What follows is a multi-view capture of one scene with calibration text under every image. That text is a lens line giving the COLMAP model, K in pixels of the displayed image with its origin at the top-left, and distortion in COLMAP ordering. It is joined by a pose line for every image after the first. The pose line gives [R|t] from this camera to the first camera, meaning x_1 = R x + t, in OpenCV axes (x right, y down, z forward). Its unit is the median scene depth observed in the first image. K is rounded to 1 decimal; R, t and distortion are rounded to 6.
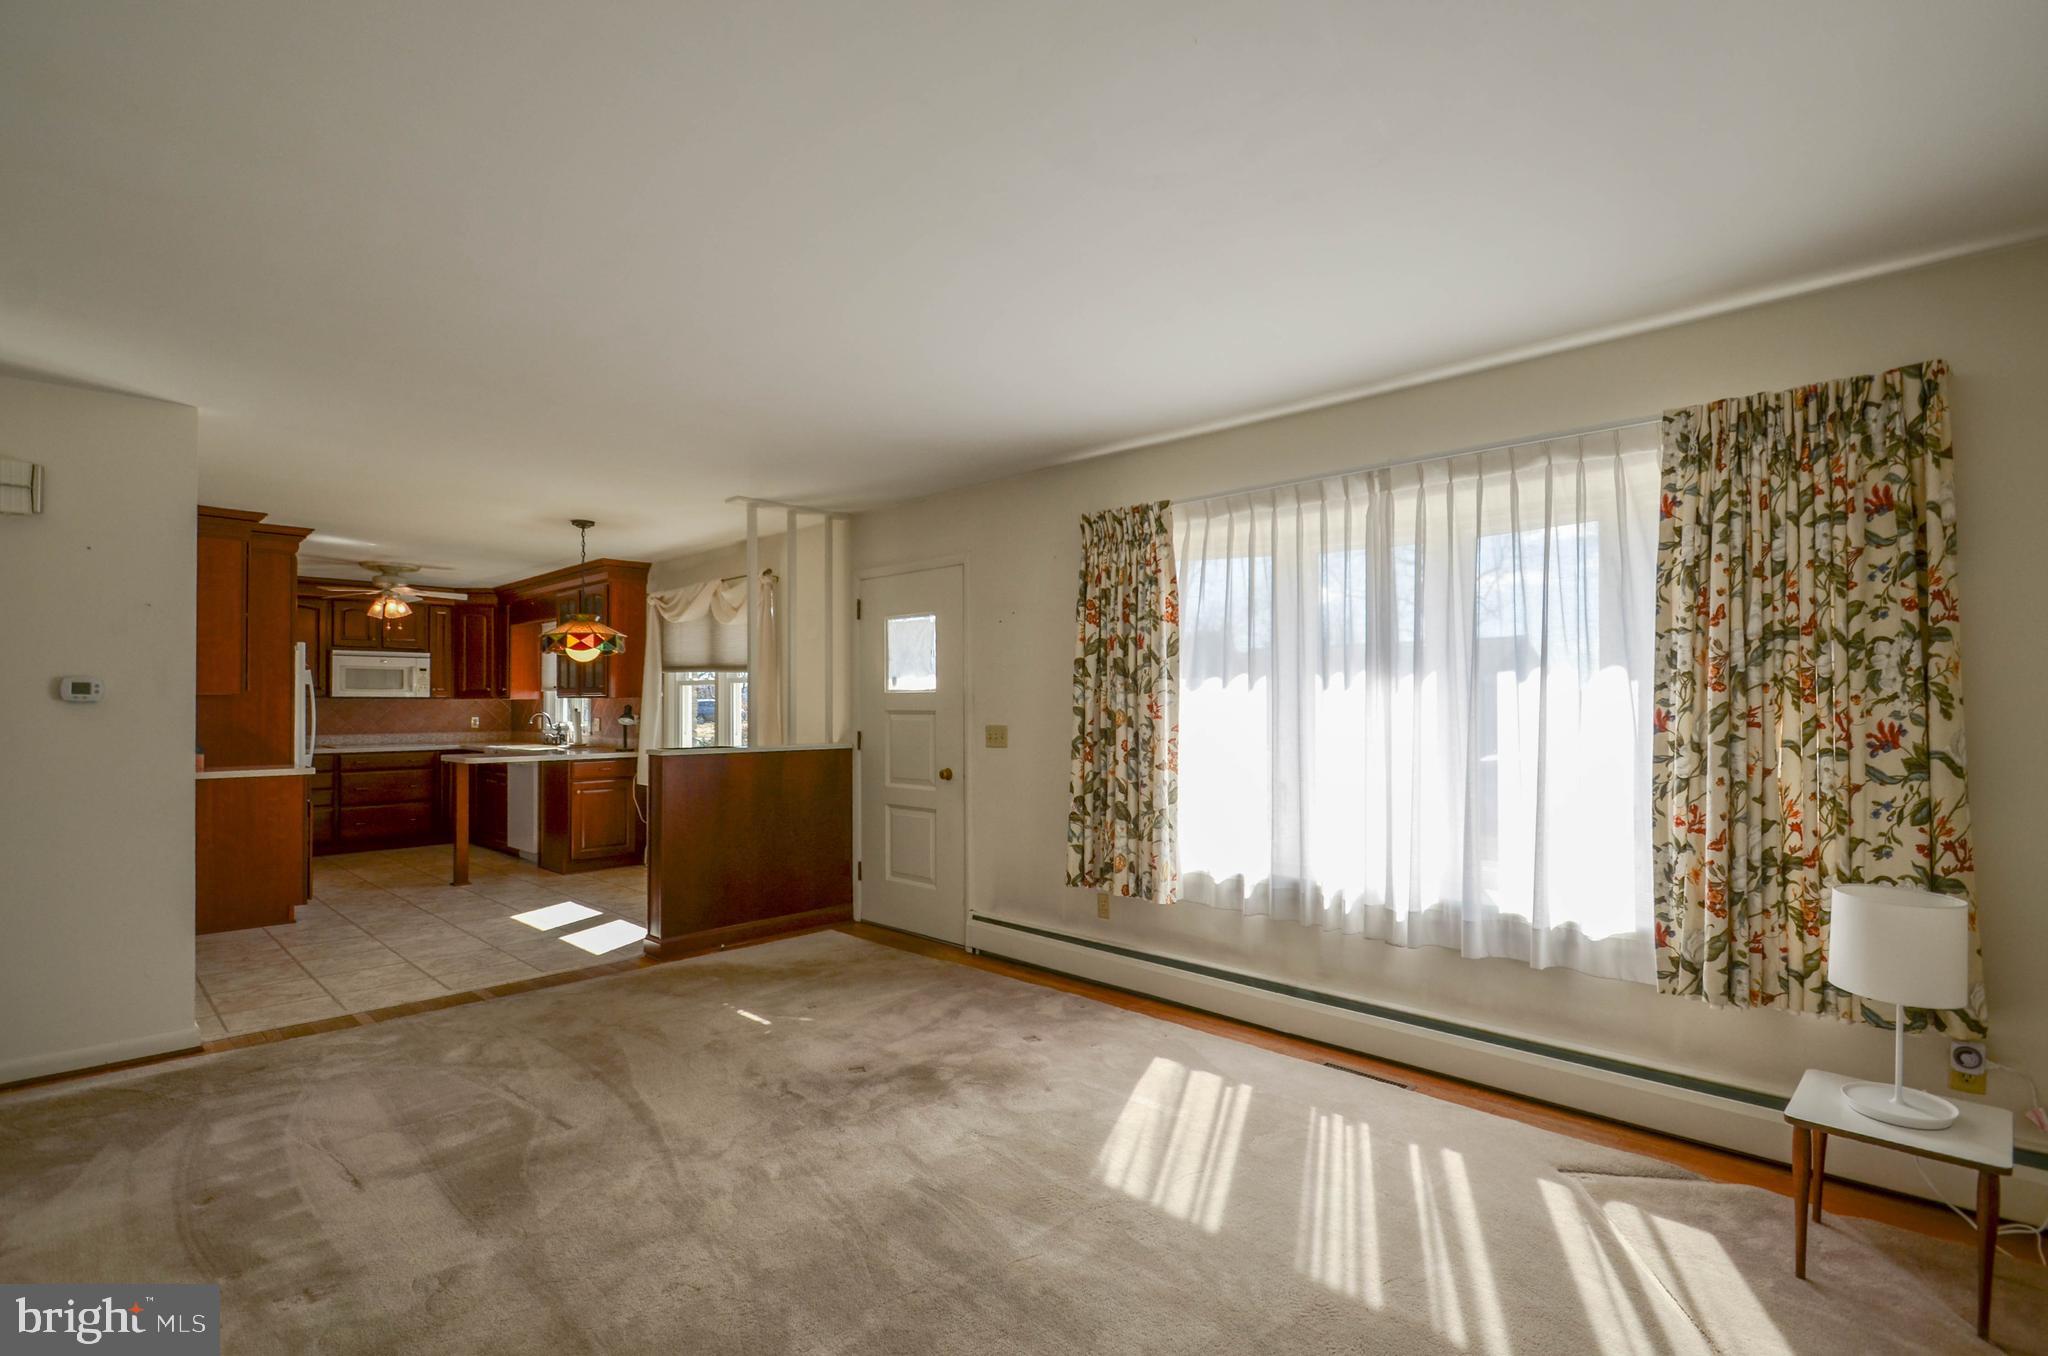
lens RADIAL K [[981.8, 0, 1034.7], [0, 981.8, 691.0], [0, 0, 1]] dist [0.002196, 0.000097]
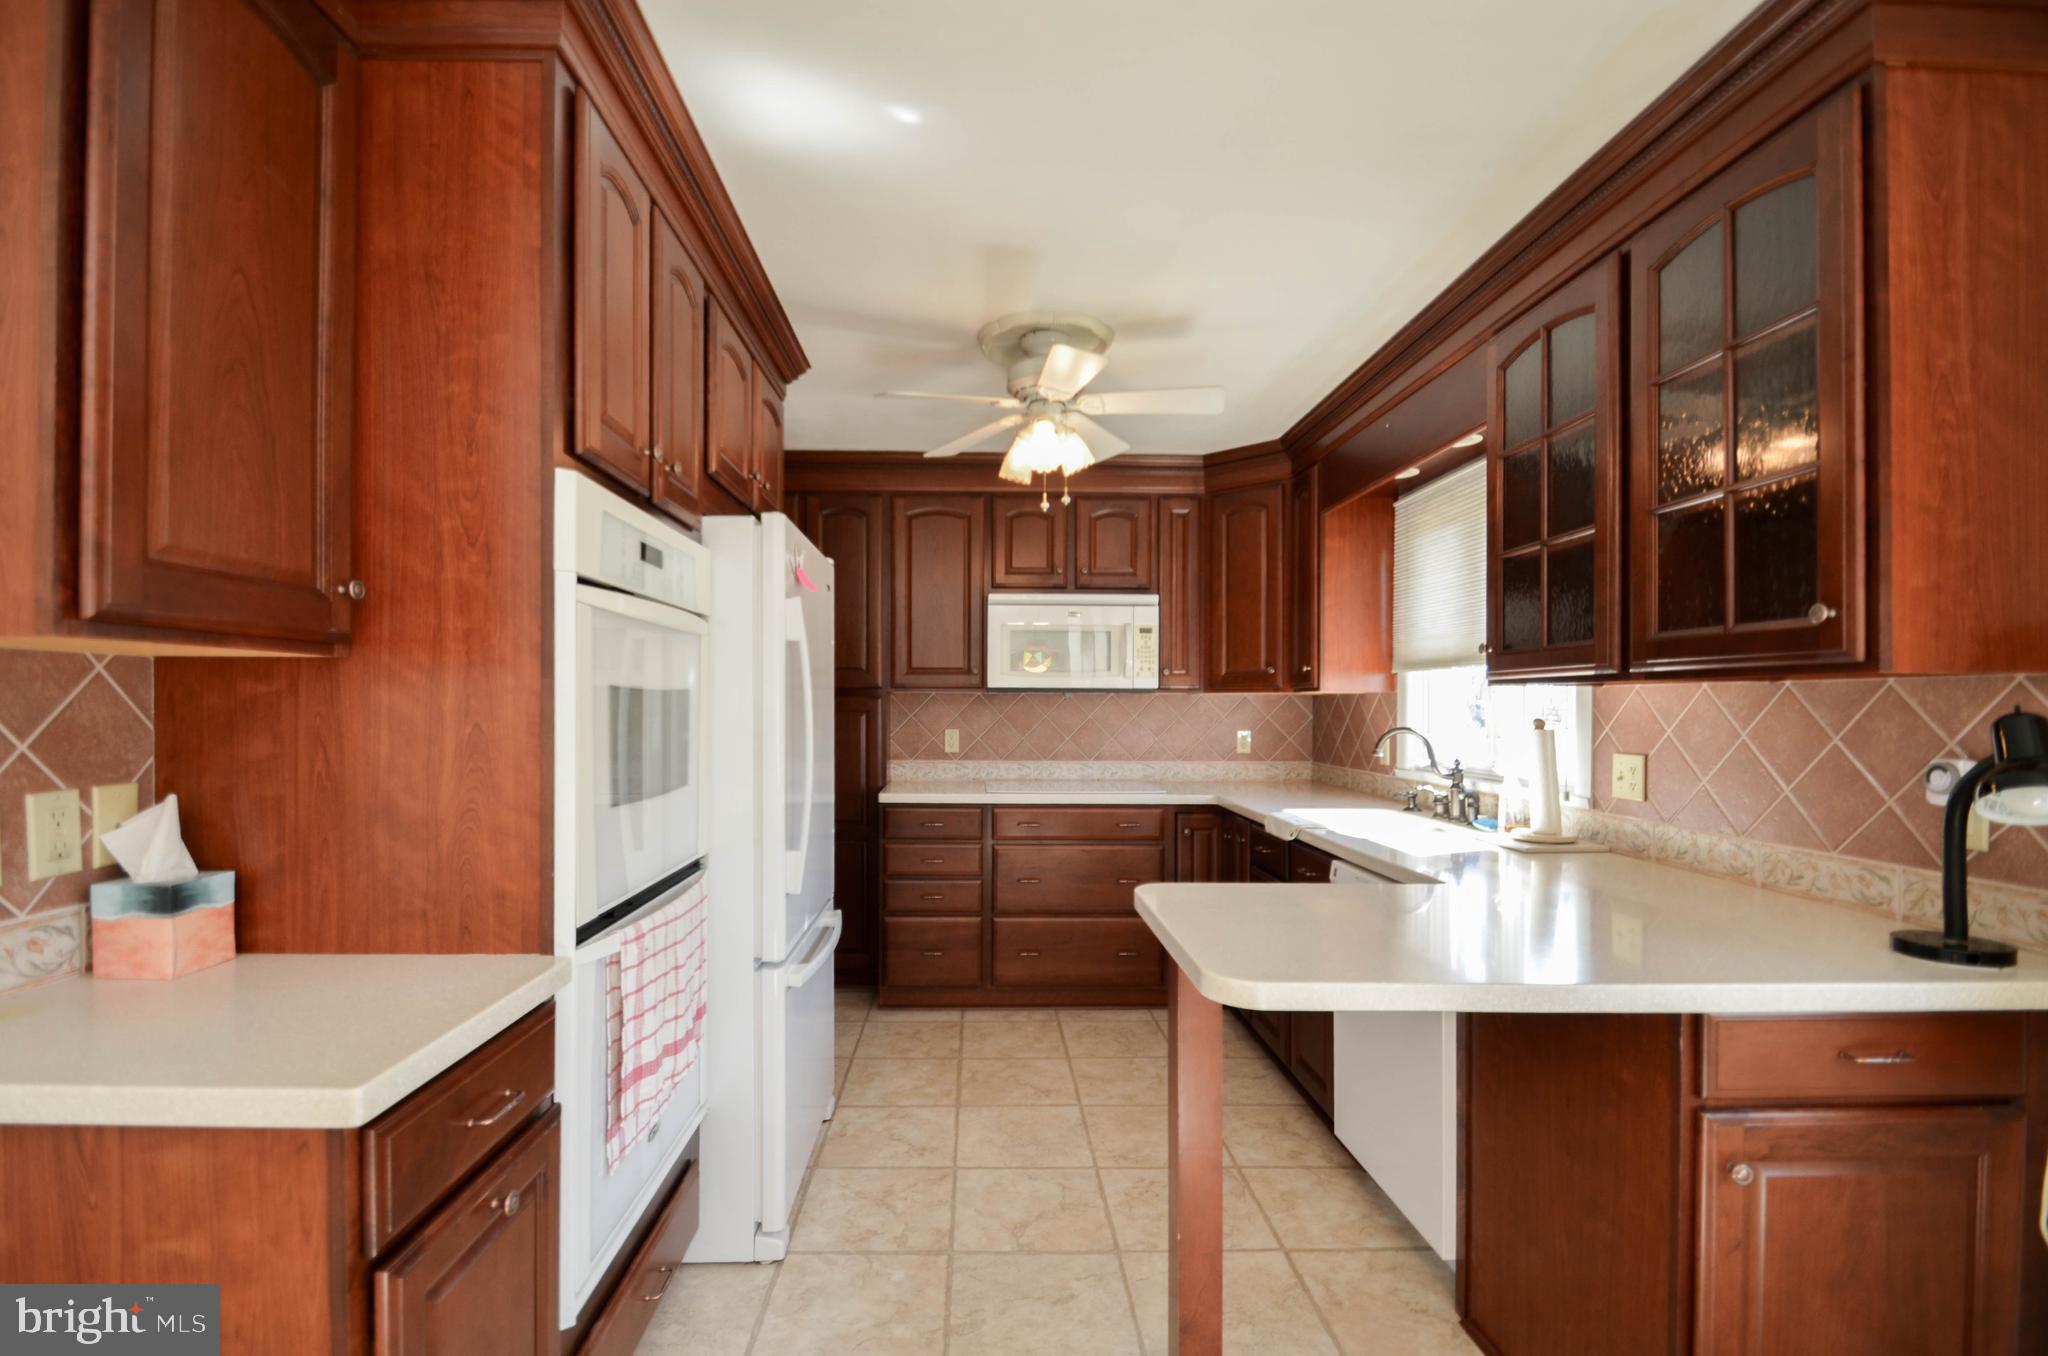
lens RADIAL K [[916.8, 0, 1000.7], [0, 916.8, 702.9], [0, 0, 1]] dist [0.008683, -0.010864]
pose [[0.718413, 0.006291, -0.695588, -0.592304], [0.001154, 0.999947, 0.010235, 0.014149], [0.695616, -0.008156, 0.718368, 1.029124]]
